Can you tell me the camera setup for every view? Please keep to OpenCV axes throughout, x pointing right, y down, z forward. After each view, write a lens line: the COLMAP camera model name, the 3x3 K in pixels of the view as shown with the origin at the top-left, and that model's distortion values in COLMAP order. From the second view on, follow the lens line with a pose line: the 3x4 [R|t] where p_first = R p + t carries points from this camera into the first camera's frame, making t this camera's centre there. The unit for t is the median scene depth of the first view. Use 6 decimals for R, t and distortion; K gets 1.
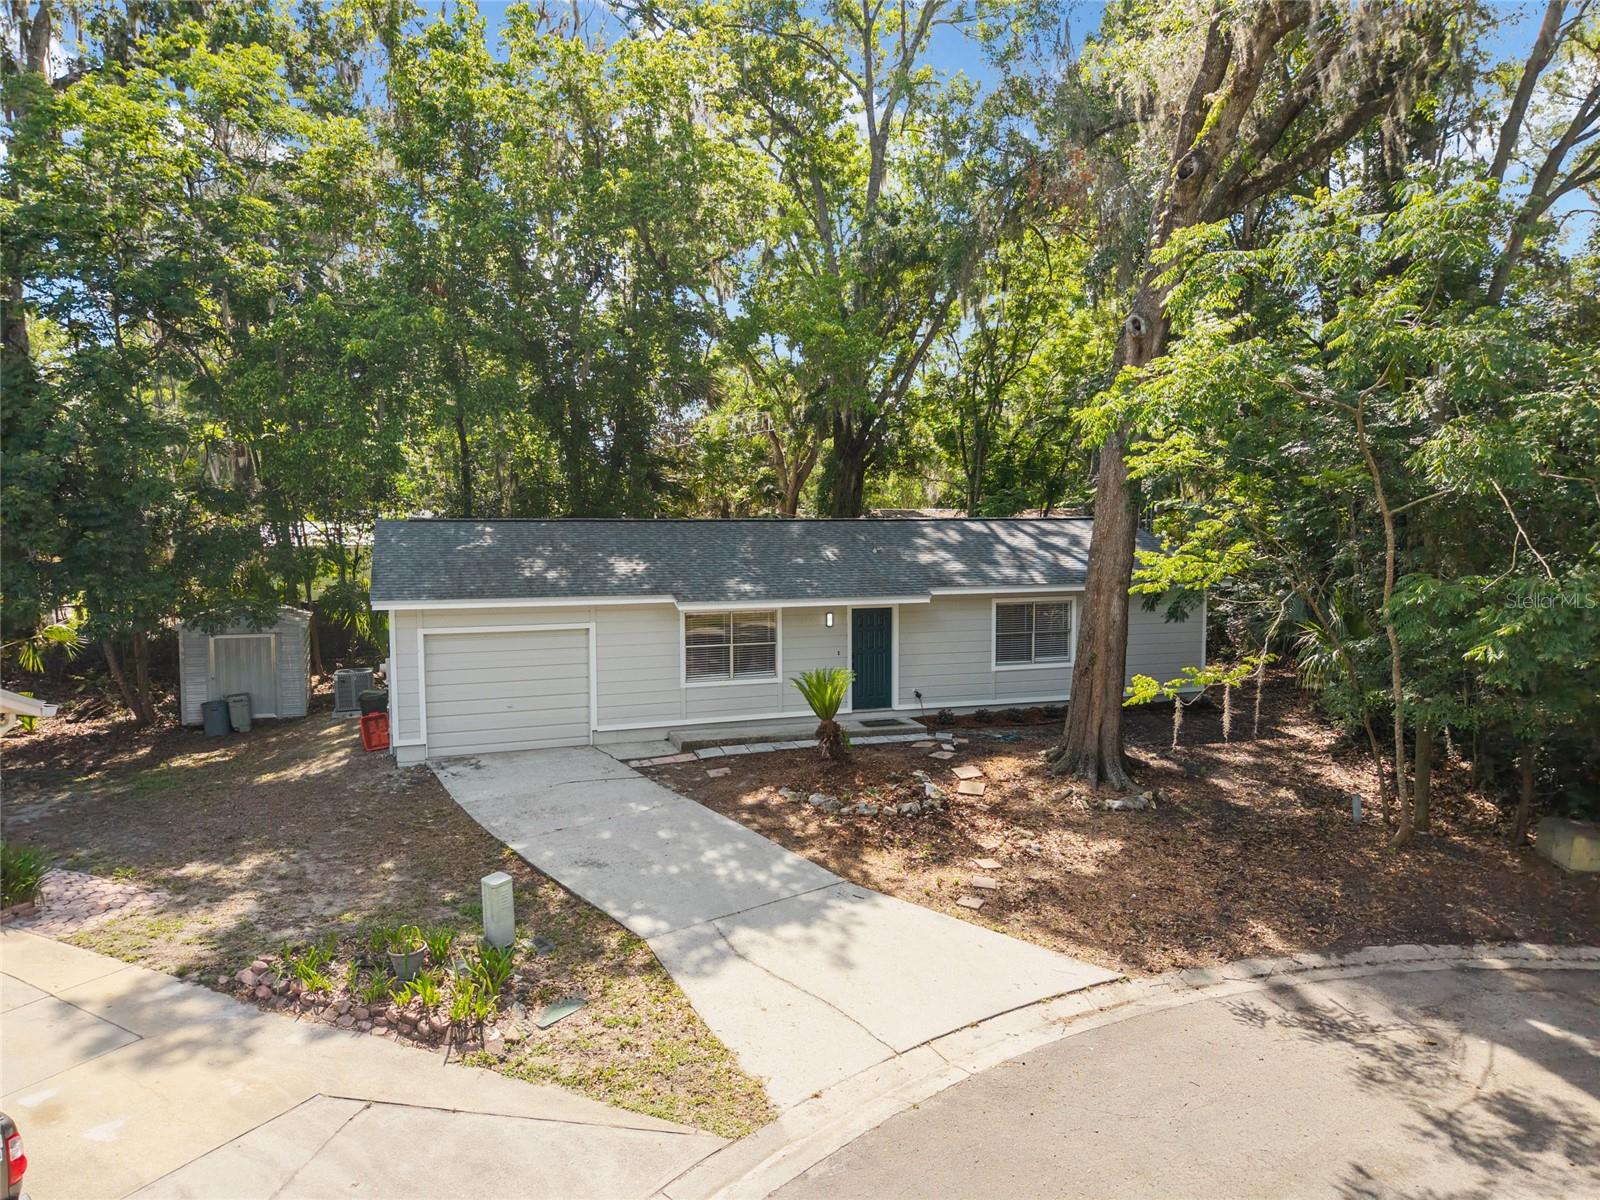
lens RADIAL K [[1104.1, 0, 800.0], [0, 1104.1, 600.0], [0, 0, 1]] dist [0.003247, 0.005178]
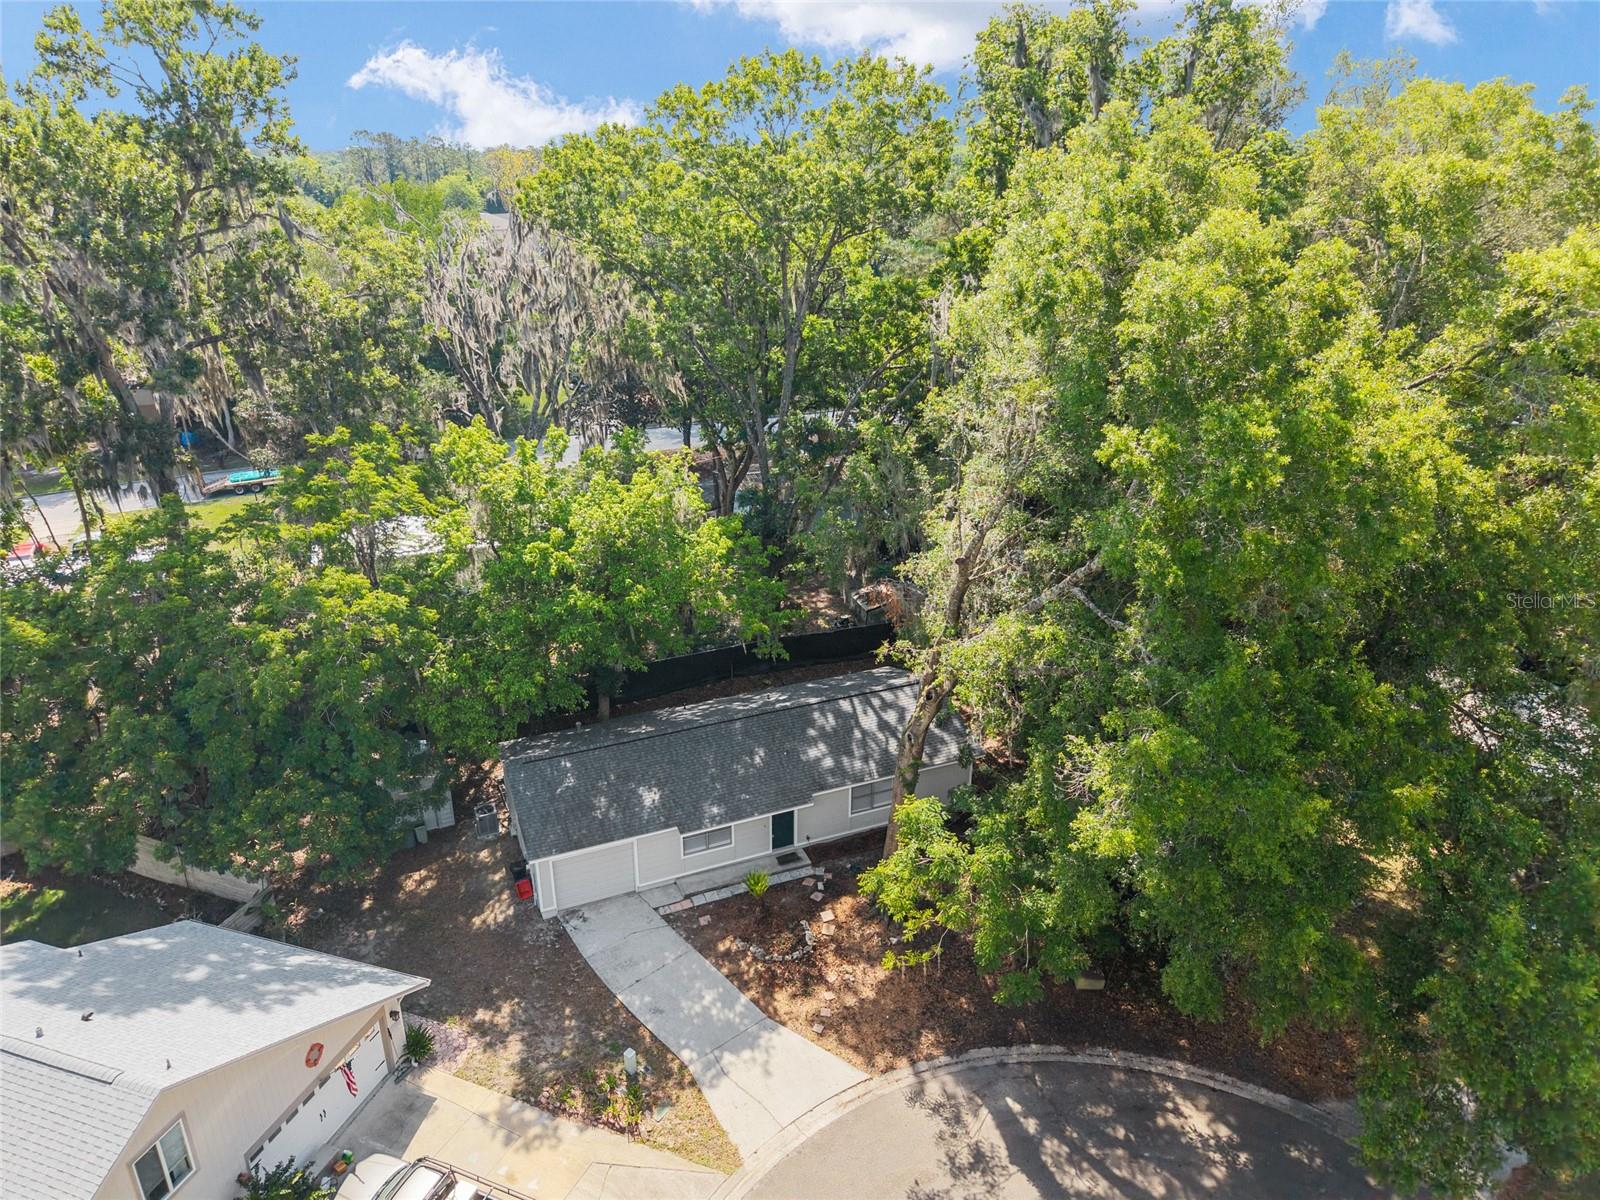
lens RADIAL K [[1104.1, 0, 800.0], [0, 1104.1, 600.0], [0, 0, 1]] dist [0.003247, 0.005178]
pose [[0.998180, -0.019486, 0.057073, -0.004943], [0.000101, 0.946899, 0.321531, -1.336048], [-0.060308, -0.320940, 0.945177, -0.947139]]
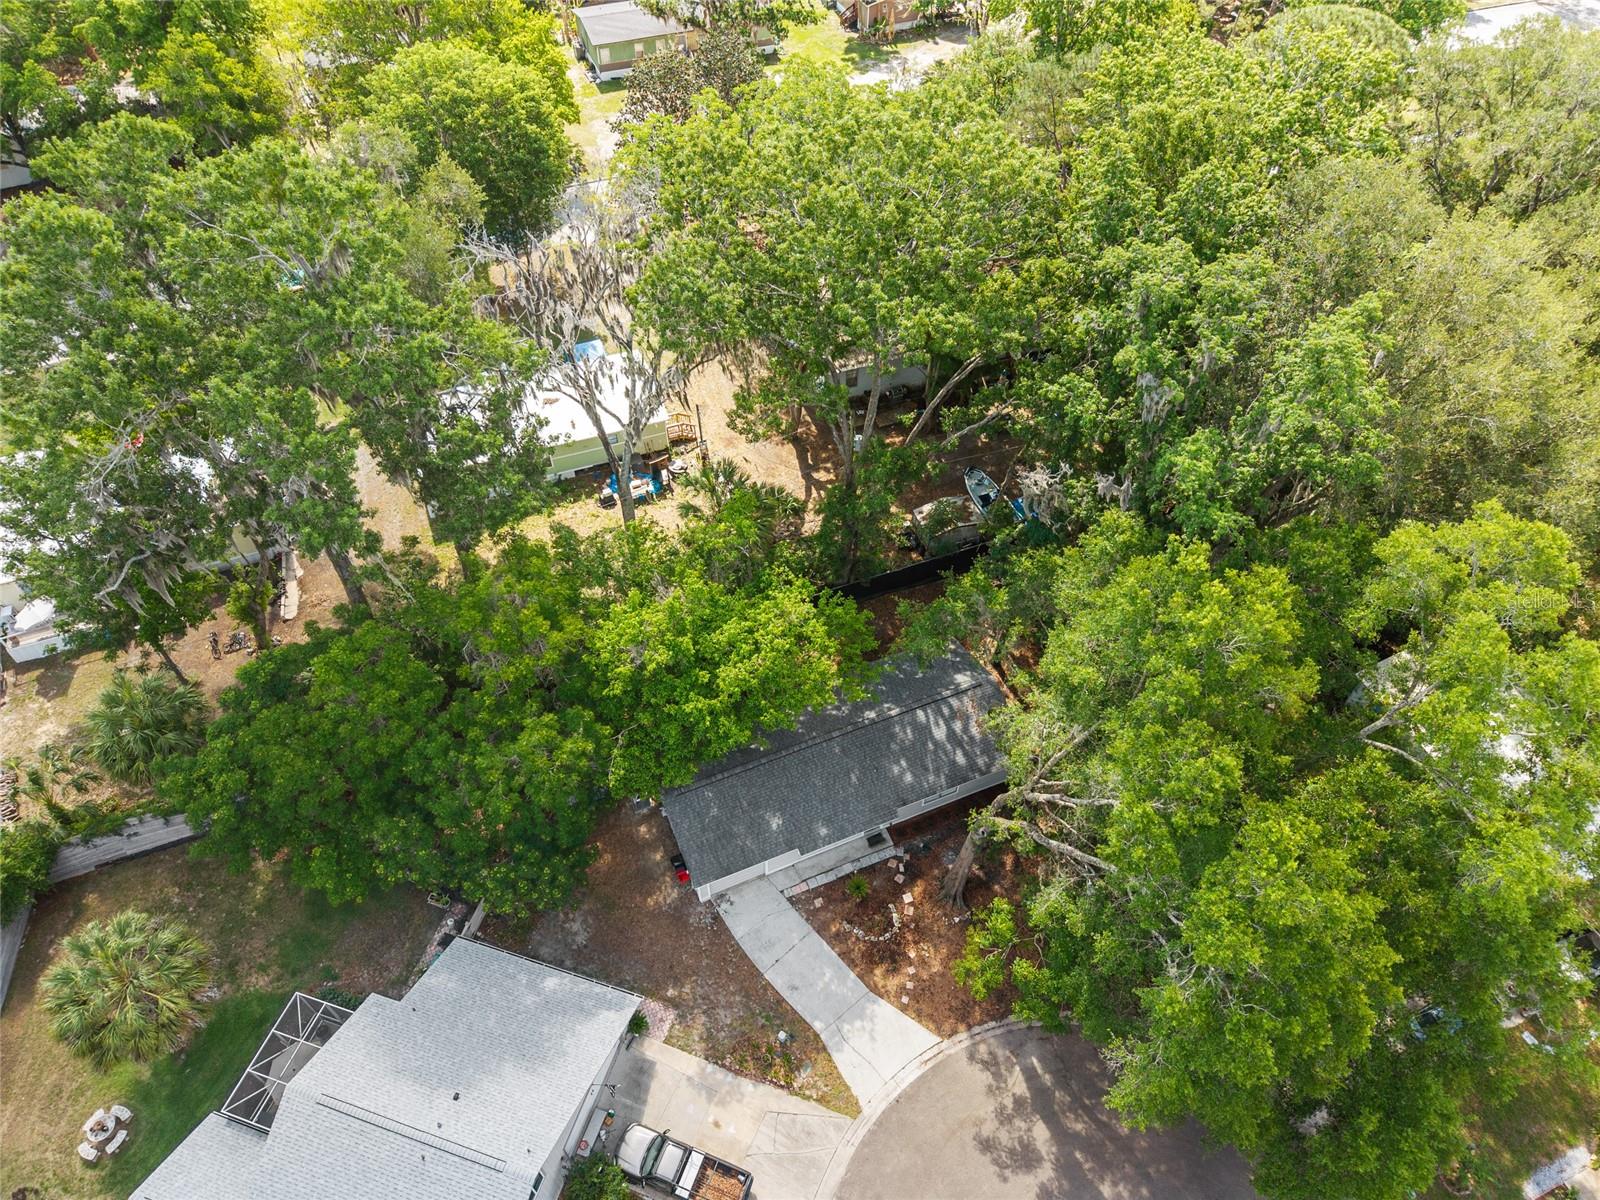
lens RADIAL K [[1111.9, 0, 800.0], [0, 1111.9, 600.0], [0, 0, 1]] dist [0.037010, -0.074843]
pose [[0.997771, -0.047324, 0.047057, -0.275239], [-0.001550, 0.688483, 0.725251, -3.052437], [-0.066720, -0.723707, 0.686875, -0.483028]]
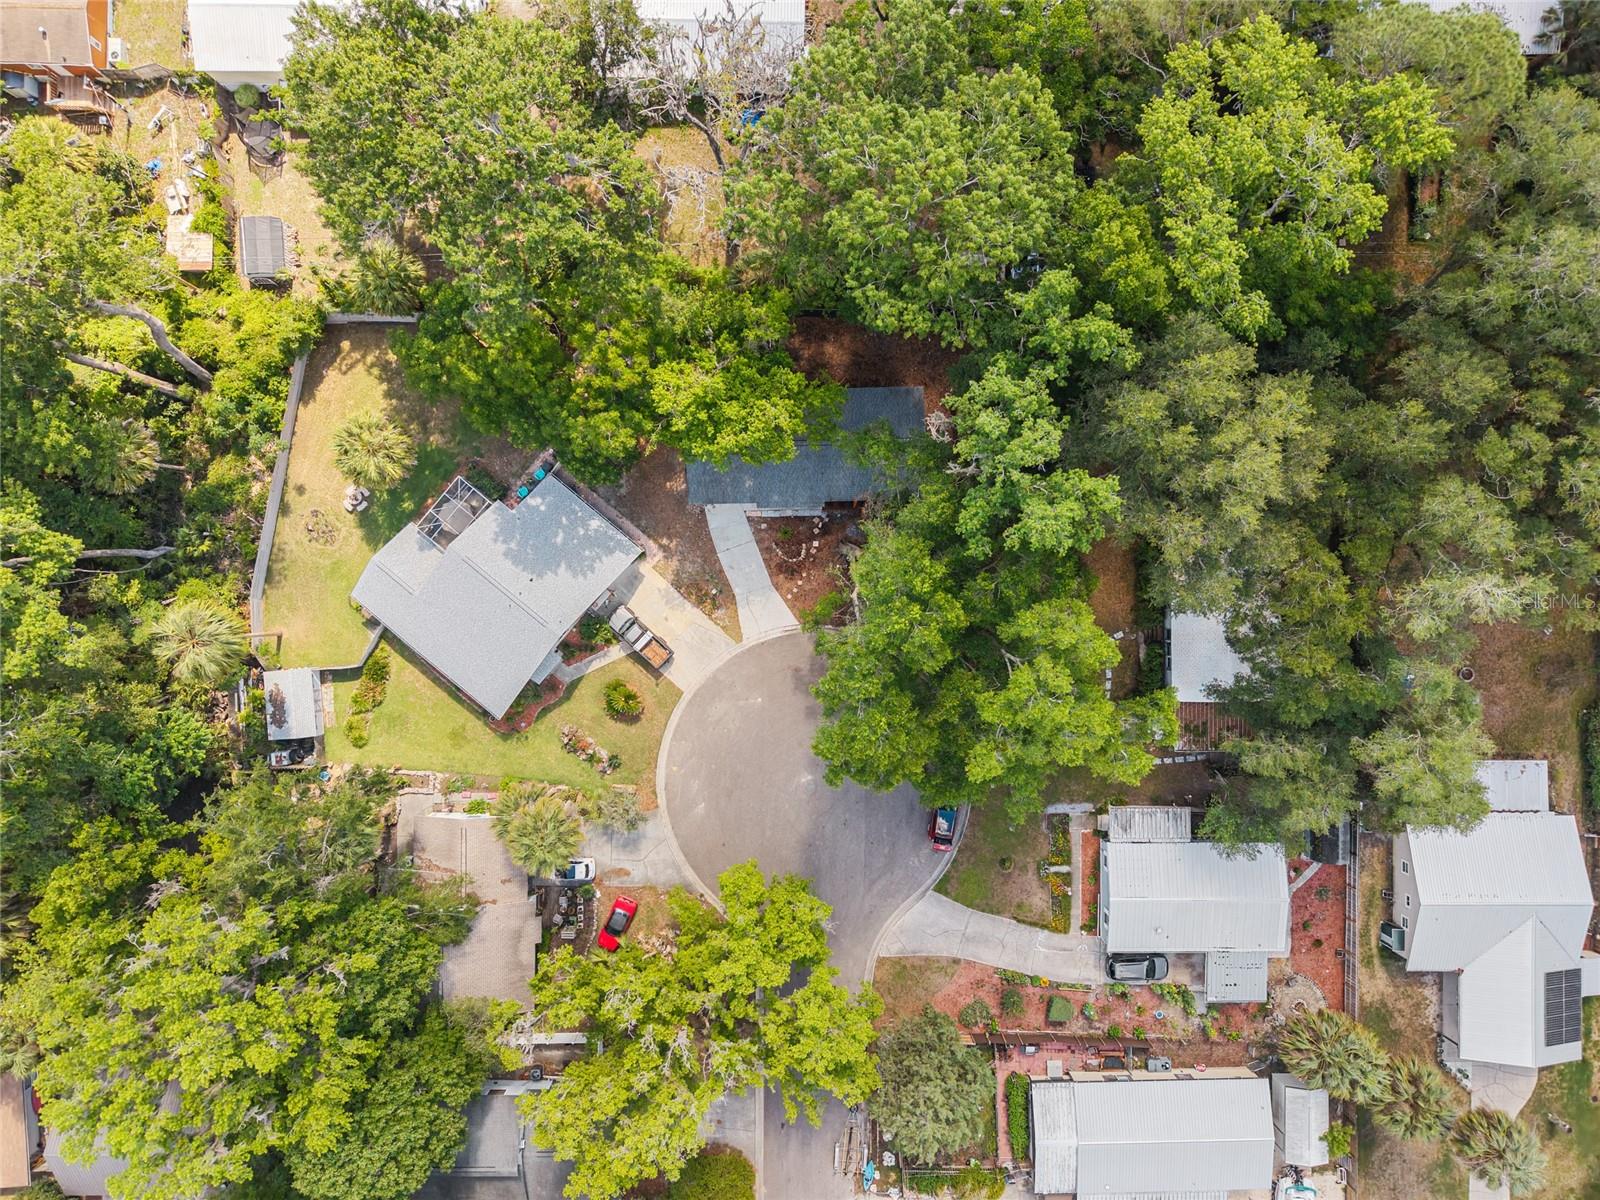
lens RADIAL K [[1111.9, 0, 800.0], [0, 1111.9, 600.0], [0, 0, 1]] dist [0.037010, -0.074843]
pose [[0.948935, 0.315414, -0.005988, 0.241207], [0.011877, -0.016754, 0.999789, -5.575229], [0.315247, -0.948806, -0.019644, 1.069325]]
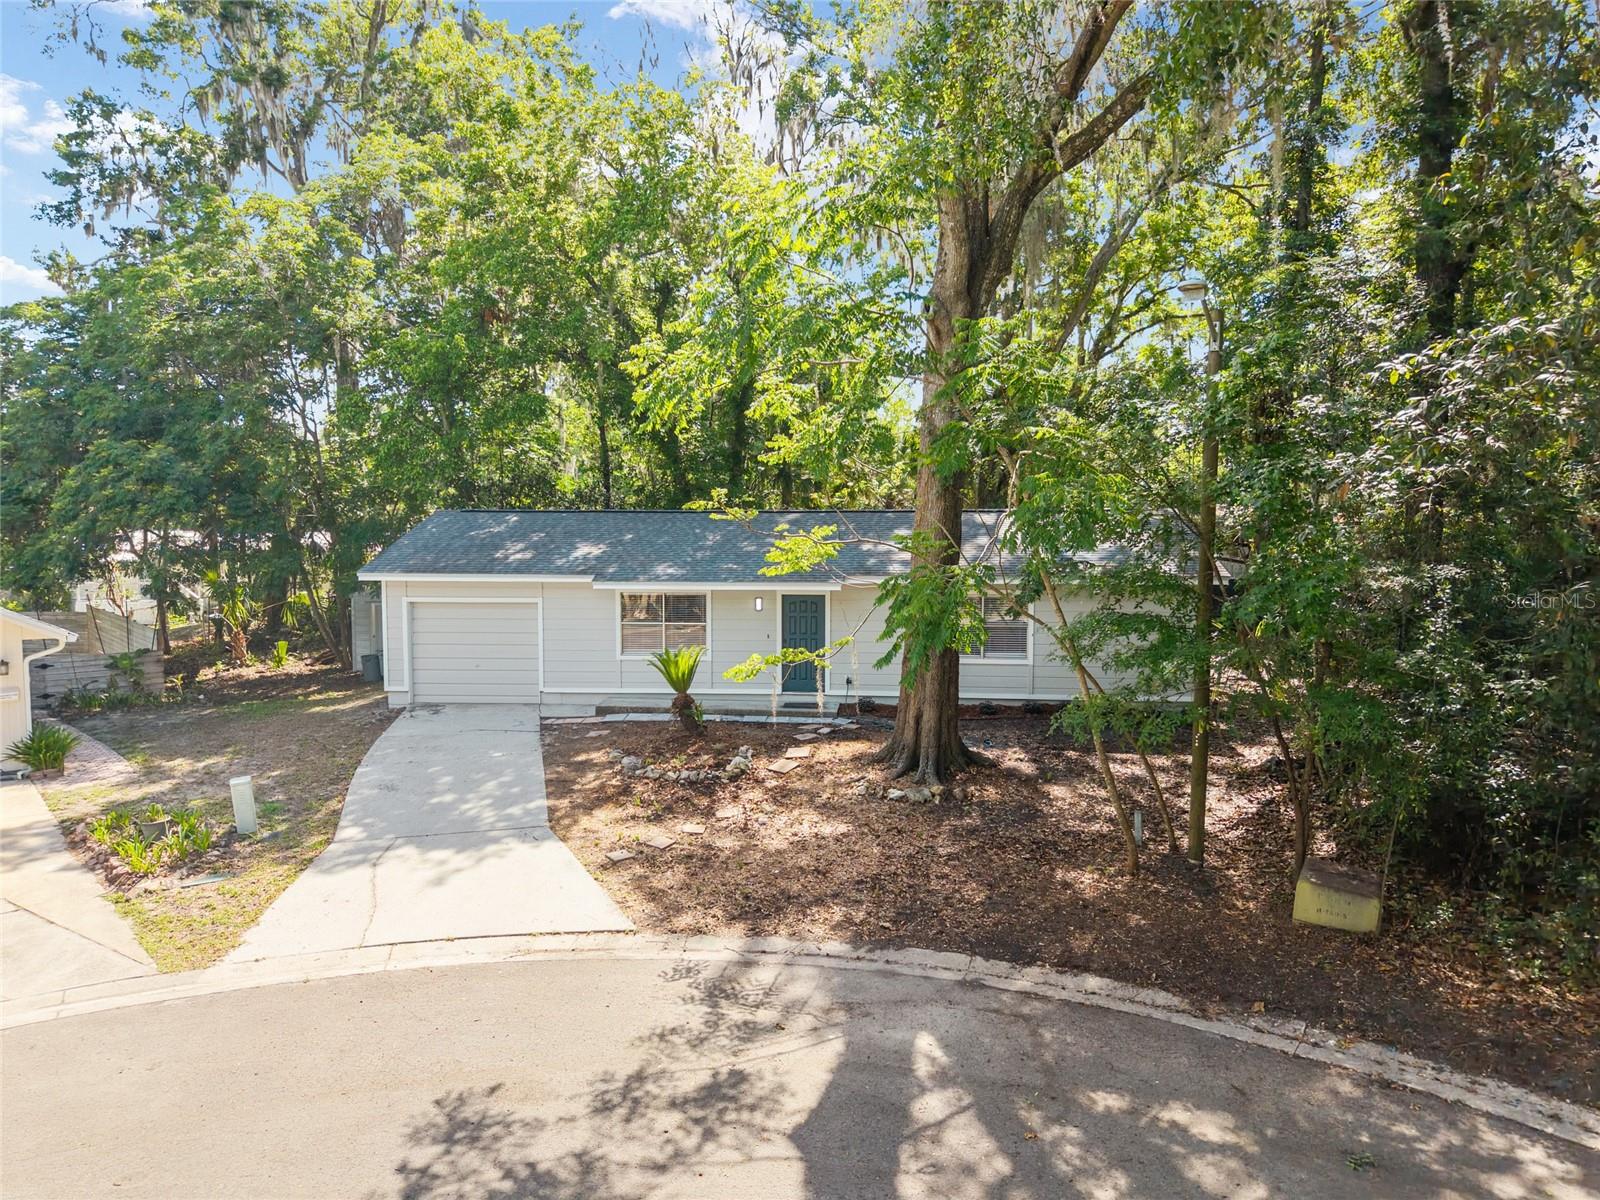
lens RADIAL K [[1111.9, 0, 800.0], [0, 1111.9, 600.0], [0, 0, 1]] dist [0.037010, -0.074843]
pose [[0.910917, 0.033498, -0.411228, 0.724439], [-0.034892, 0.999383, 0.004119, 0.011557], [0.411113, 0.010596, 0.911523, 0.068252]]
